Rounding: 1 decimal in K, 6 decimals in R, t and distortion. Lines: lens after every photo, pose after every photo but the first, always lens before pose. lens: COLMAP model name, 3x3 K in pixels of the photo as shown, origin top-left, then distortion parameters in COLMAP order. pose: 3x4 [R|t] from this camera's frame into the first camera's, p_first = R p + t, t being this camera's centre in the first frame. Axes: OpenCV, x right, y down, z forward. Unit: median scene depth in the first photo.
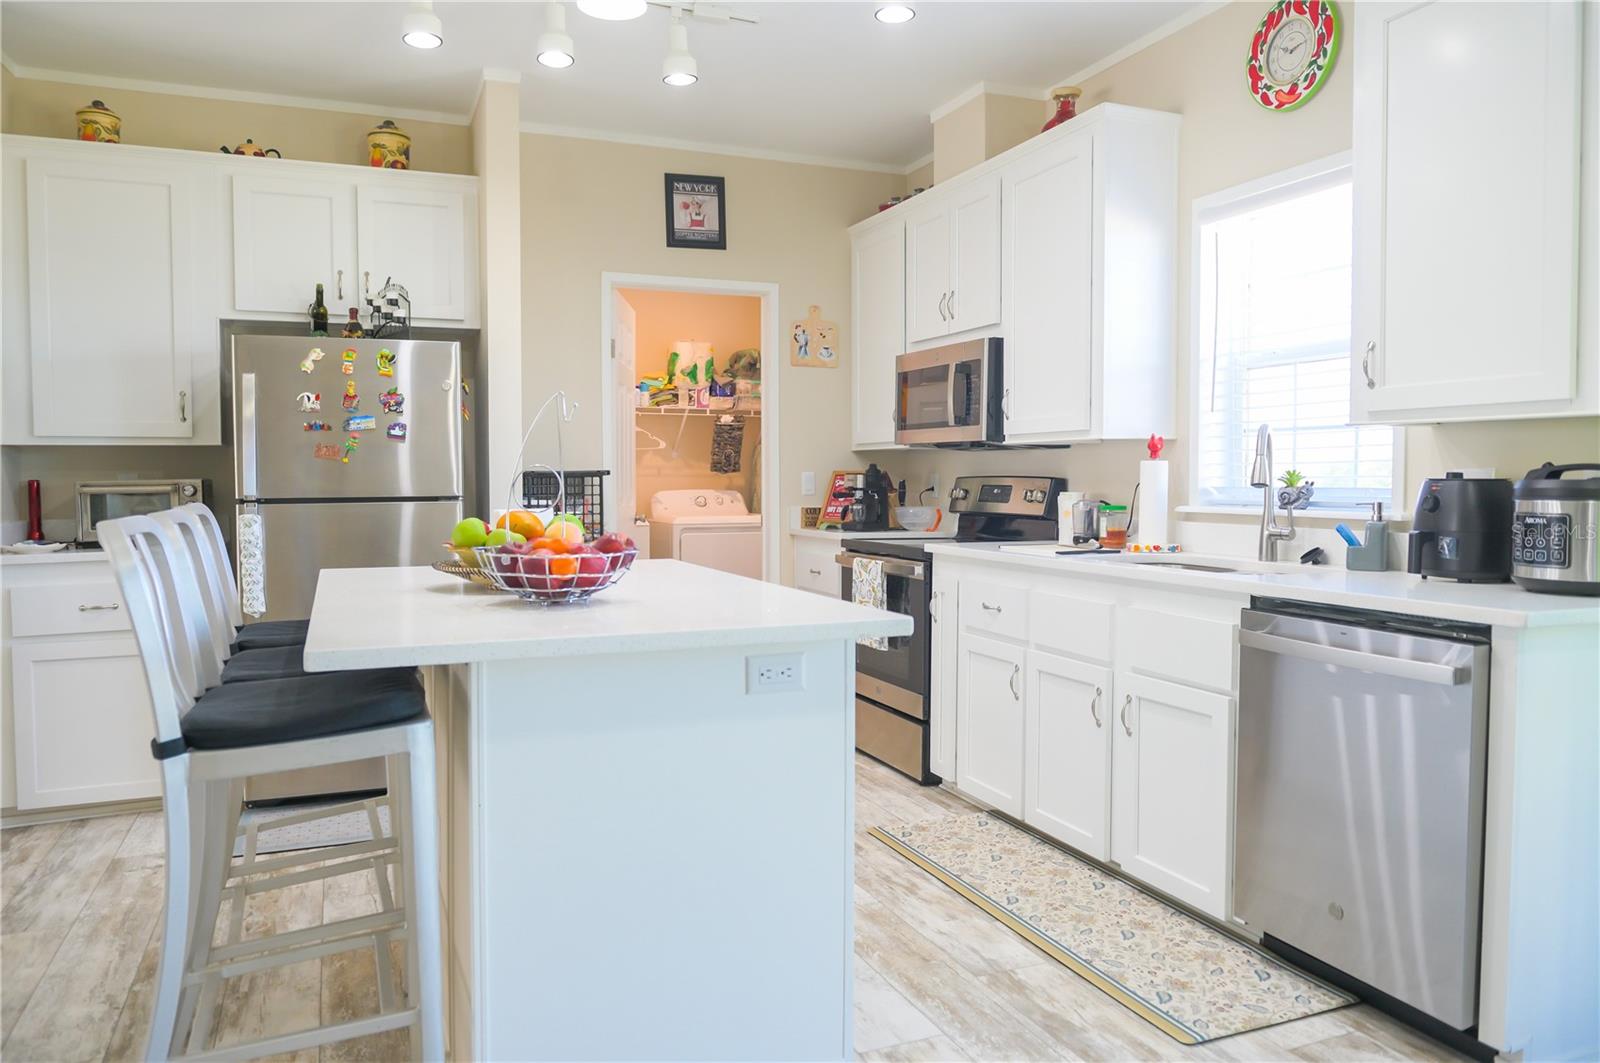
lens RADIAL K [[1087.1, 0, 807.1], [0, 1087.1, 515.6], [0, 0, 1]] dist [-0.013566, 0.000989]
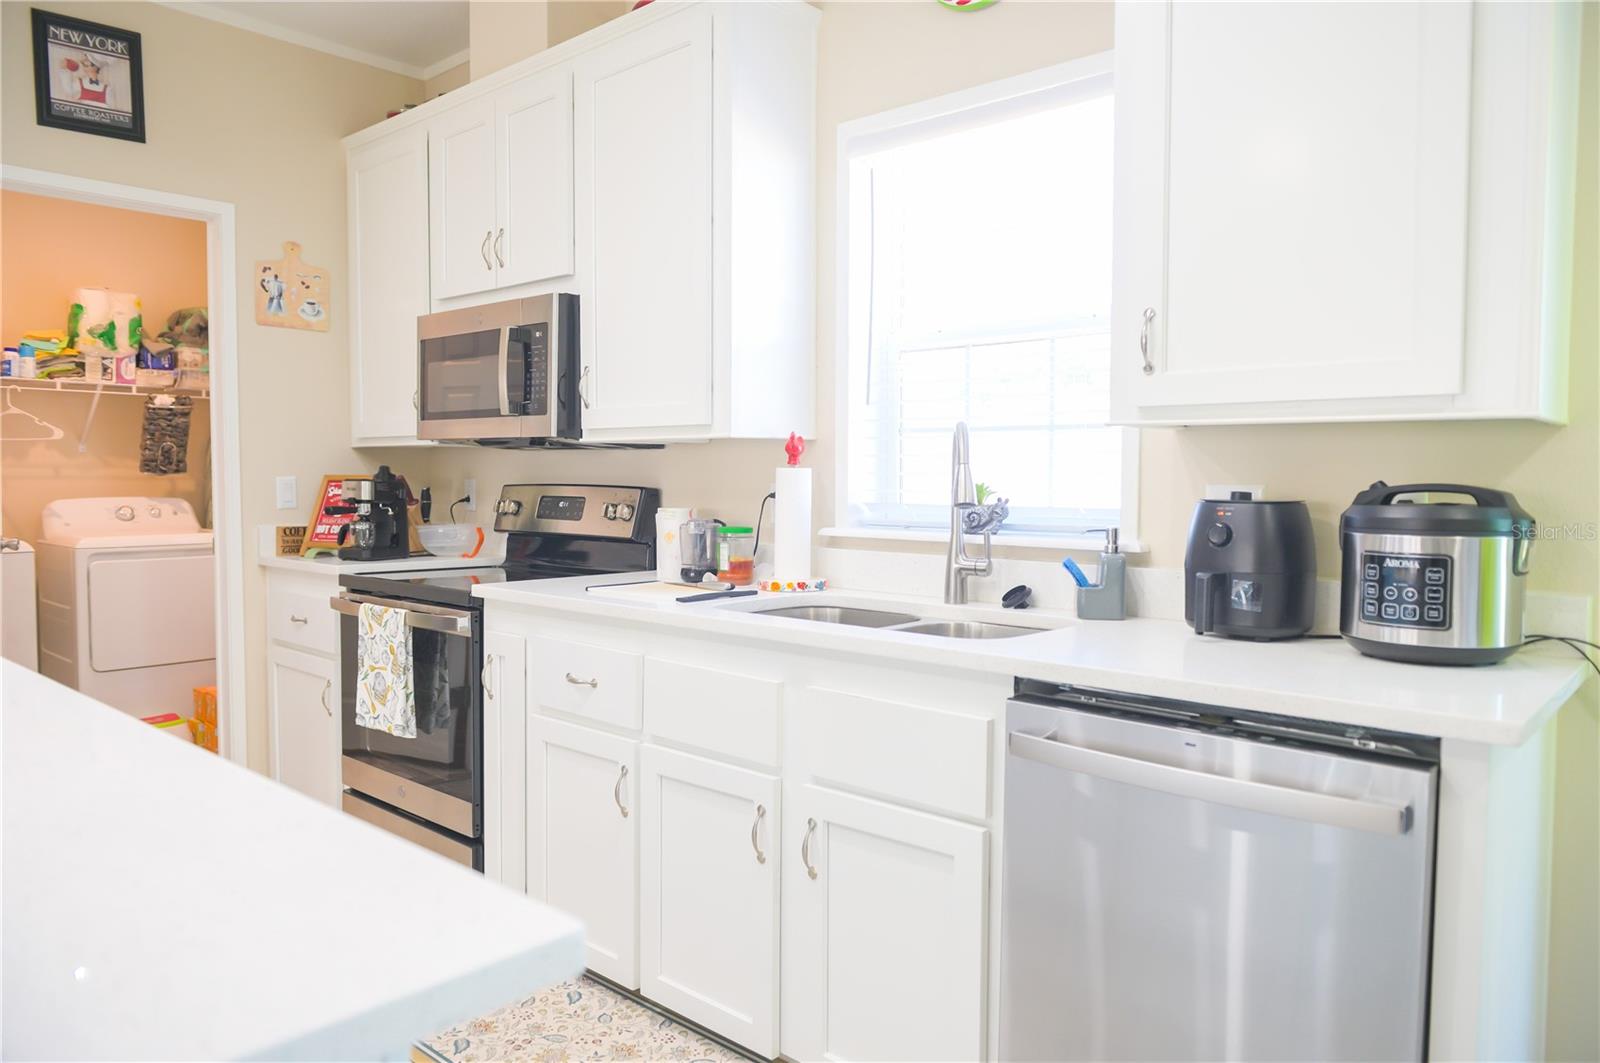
lens RADIAL K [[1087.1, 0, 805.4], [0, 1087.1, 529.4], [0, 0, 1]] dist [-0.013566, 0.000989]
pose [[0.903492, -0.016452, 0.428289, 0.004771], [0.009975, 0.999799, 0.017363, -0.018859], [-0.428489, -0.011416, 0.903475, 0.282089]]
